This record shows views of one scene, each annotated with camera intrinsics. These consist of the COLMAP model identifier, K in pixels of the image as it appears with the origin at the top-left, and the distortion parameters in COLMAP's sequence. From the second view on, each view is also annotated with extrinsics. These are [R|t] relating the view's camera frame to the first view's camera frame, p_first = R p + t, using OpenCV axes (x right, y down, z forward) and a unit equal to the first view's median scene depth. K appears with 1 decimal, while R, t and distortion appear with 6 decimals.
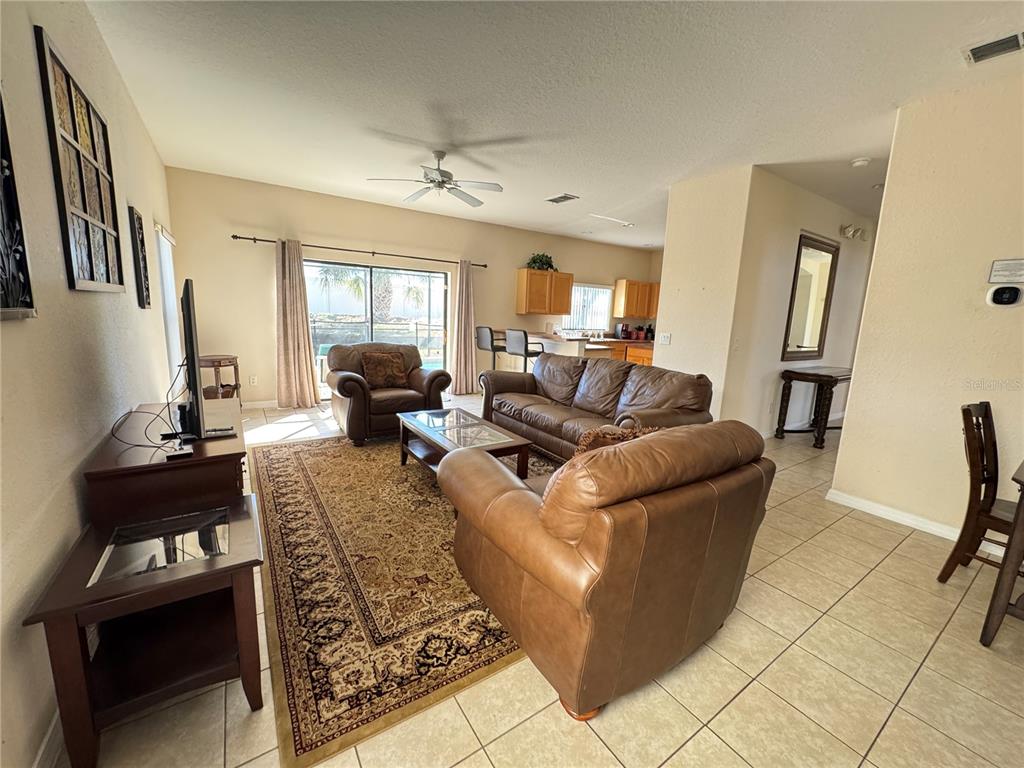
lens RADIAL K [[409.5, 0, 512.0], [0, 409.5, 384.0], [0, 0, 1]] dist [0.000411, -0.000041]
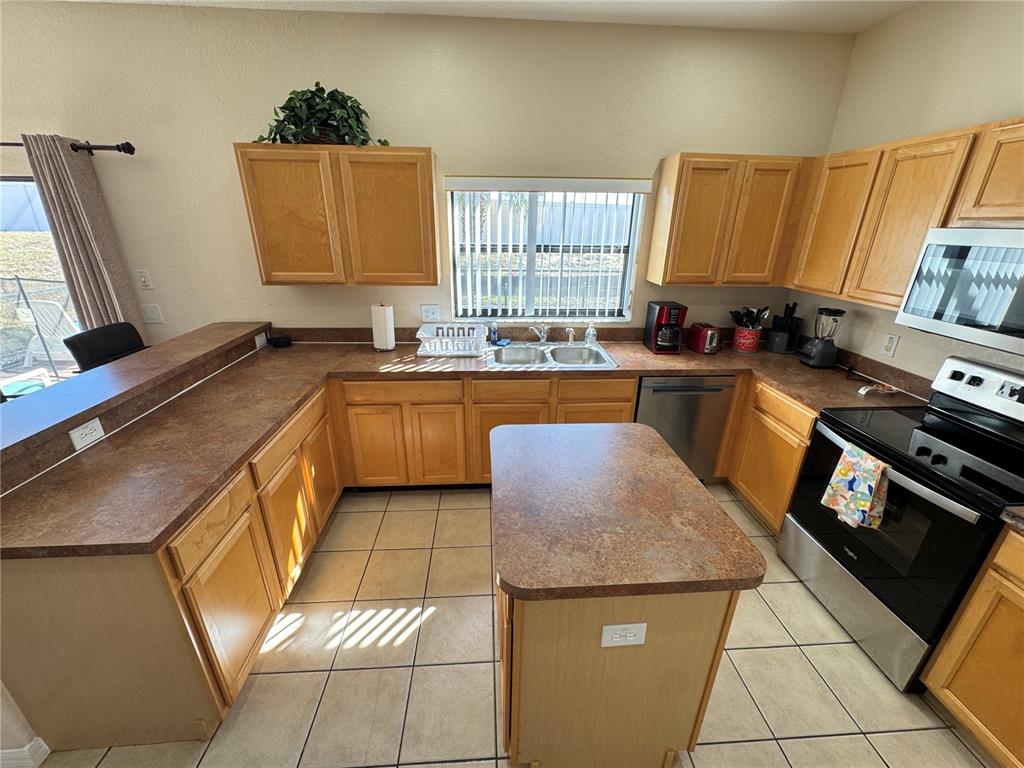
lens RADIAL K [[409.5, 0, 512.0], [0, 409.5, 384.0], [0, 0, 1]] dist [0.000411, -0.000041]
pose [[0.863683, 0.161725, -0.477385, 0.369631], [-0.064547, 0.974817, 0.213462, -0.164869], [0.499885, -0.153550, 0.852372, 0.734579]]
